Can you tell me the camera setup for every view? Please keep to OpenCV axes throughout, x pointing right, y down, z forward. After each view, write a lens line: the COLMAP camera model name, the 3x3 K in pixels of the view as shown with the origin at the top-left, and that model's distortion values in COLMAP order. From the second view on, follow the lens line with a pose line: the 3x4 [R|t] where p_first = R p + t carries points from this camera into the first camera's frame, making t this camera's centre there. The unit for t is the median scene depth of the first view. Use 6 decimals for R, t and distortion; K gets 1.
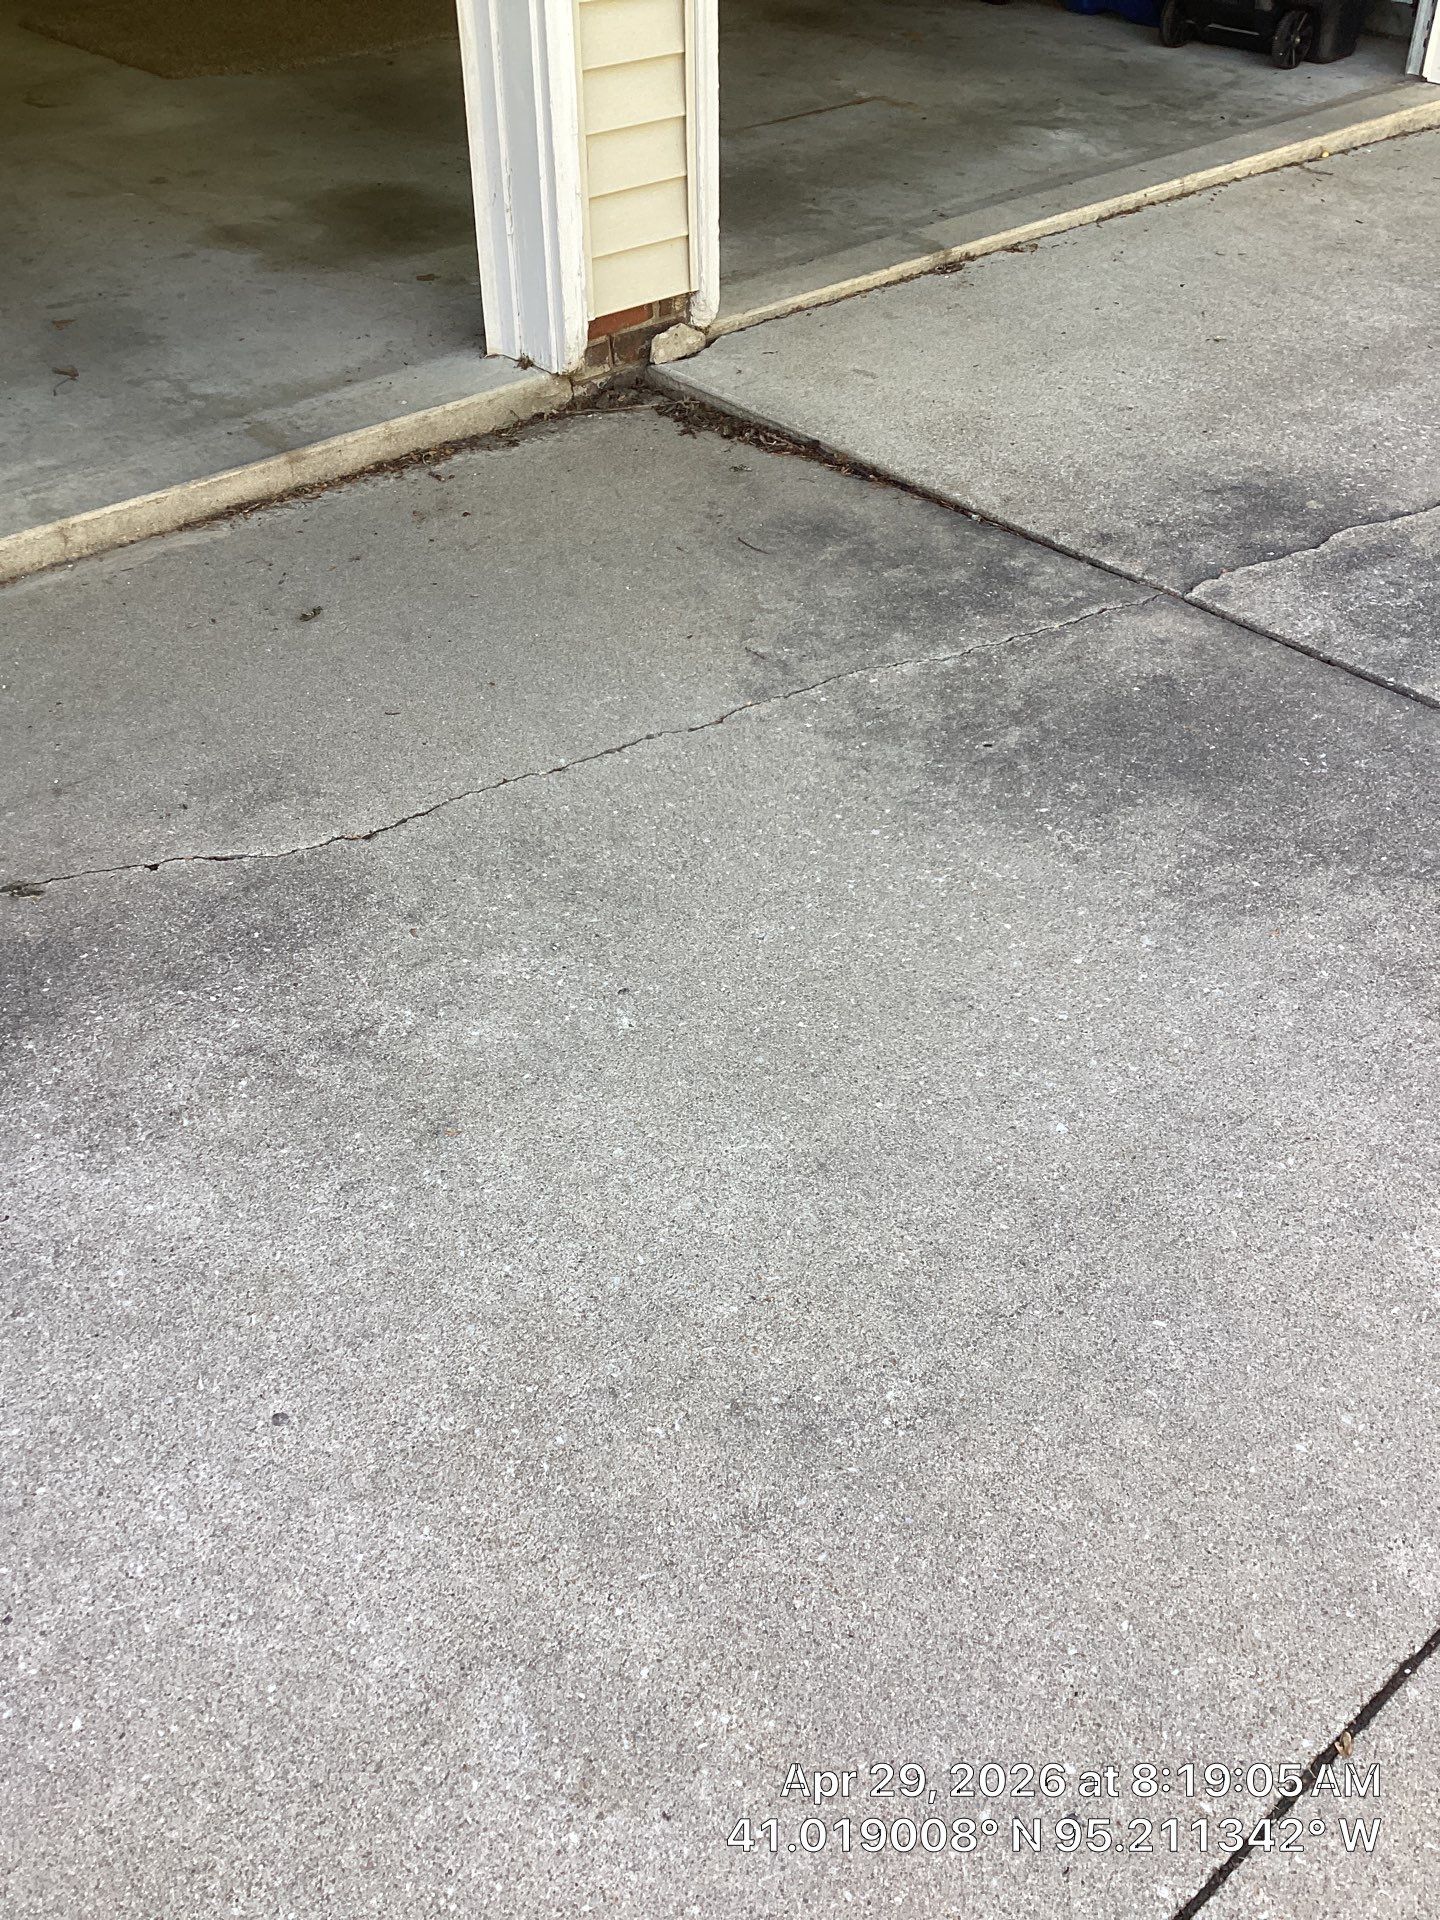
lens RADIAL K [[1727.2, 0, 720.0], [0, 1727.2, 960.0], [0, 0, 1]] dist [0.124269, -0.255889]
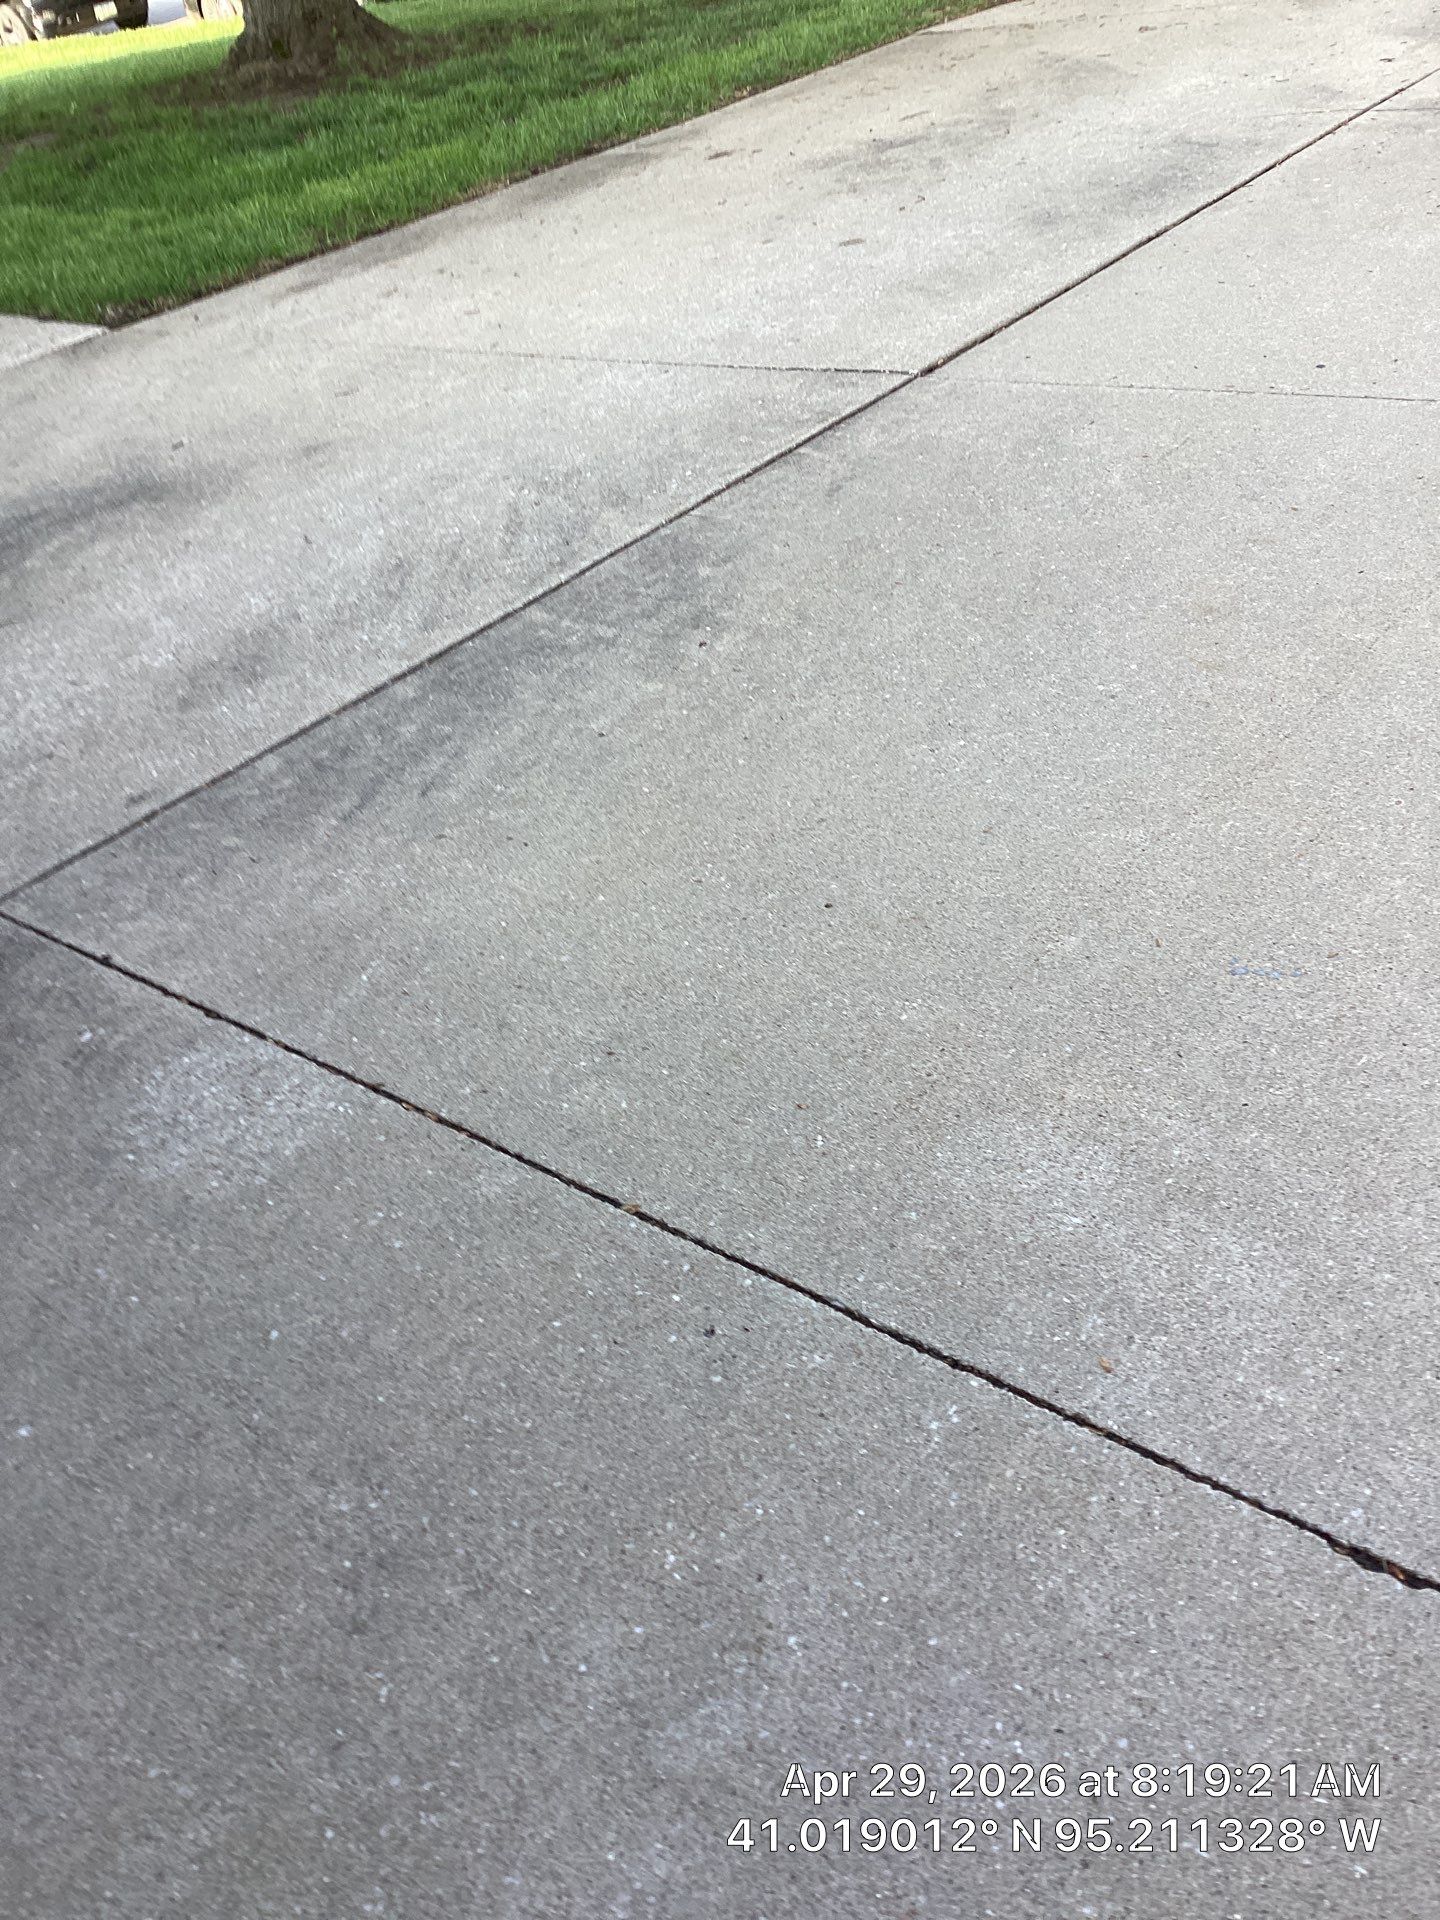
lens RADIAL K [[1742.0, 0, 720.0], [0, 1742.0, 960.0], [0, 0, 1]] dist [0.158636, -0.299943]
pose [[-0.161528, -0.530684, 0.832036, -0.523161], [0.744673, 0.487709, 0.455635, -0.184832], [-0.647589, 0.693192, 0.316407, 0.225389]]
